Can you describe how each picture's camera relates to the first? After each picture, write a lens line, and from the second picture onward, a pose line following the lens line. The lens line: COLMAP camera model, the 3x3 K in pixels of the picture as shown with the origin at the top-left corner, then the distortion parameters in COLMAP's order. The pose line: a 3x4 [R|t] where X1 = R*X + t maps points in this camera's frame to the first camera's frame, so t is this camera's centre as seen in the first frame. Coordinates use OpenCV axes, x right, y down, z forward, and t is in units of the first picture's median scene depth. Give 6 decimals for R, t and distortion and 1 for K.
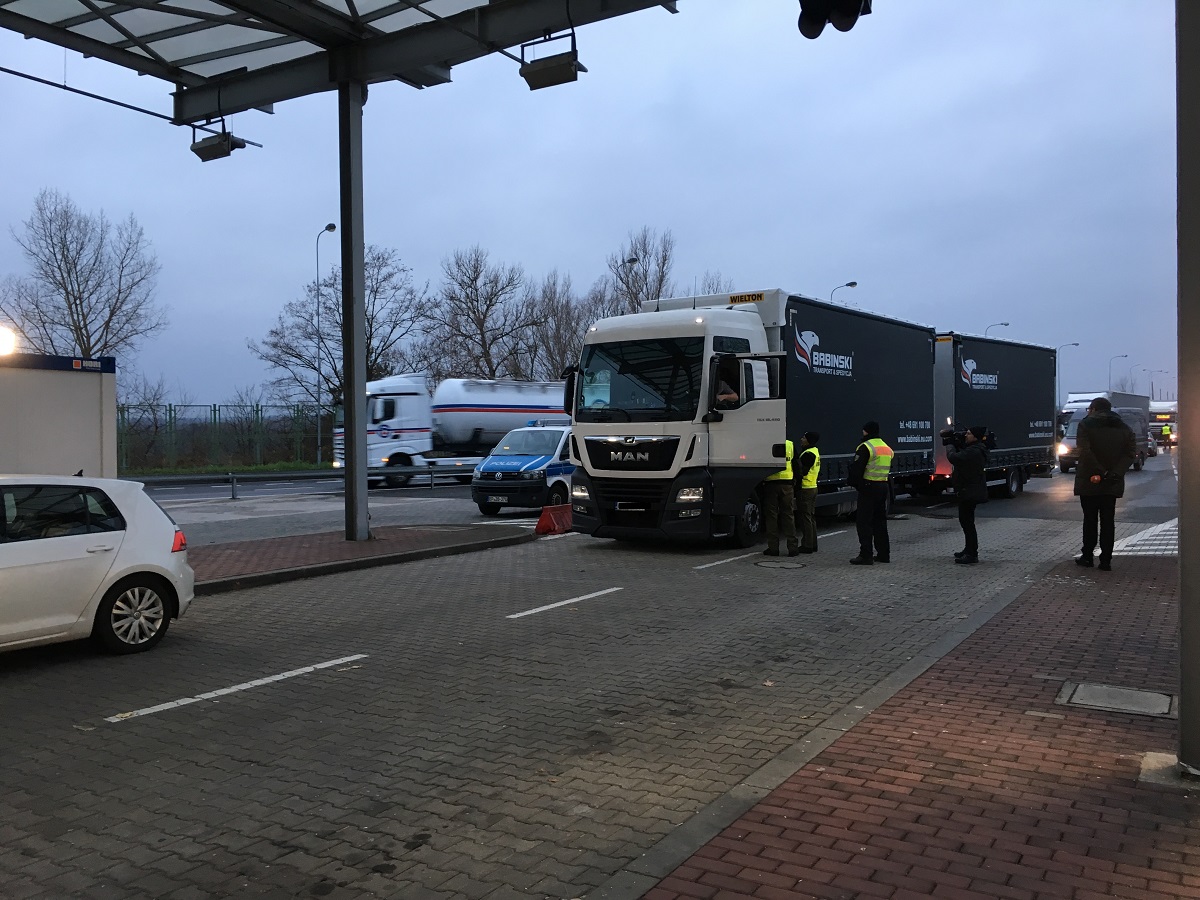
lens RADIAL K [[1025.7, 0, 599.1], [0, 1025.7, 446.5], [0, 0, 1]] dist [0.062513, -0.025253]
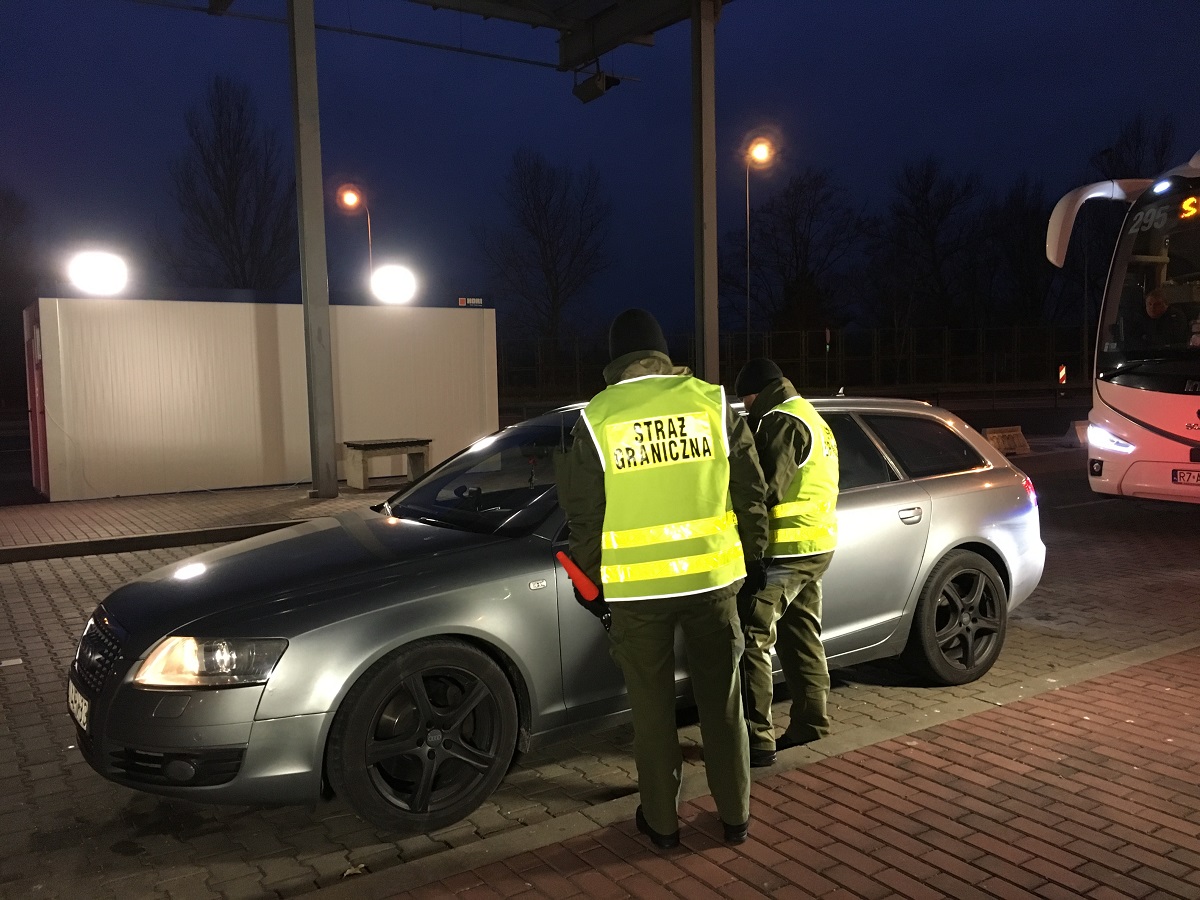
lens RADIAL K [[1025.7, 0, 600.6], [0, 1025.7, 453.5], [0, 0, 1]] dist [0.062513, -0.025253]
pose [[0.904845, 0.021658, -0.425189, 0.291533], [0.012004, 0.997010, 0.076330, 0.002255], [0.425571, -0.074171, 0.901880, 0.111443]]
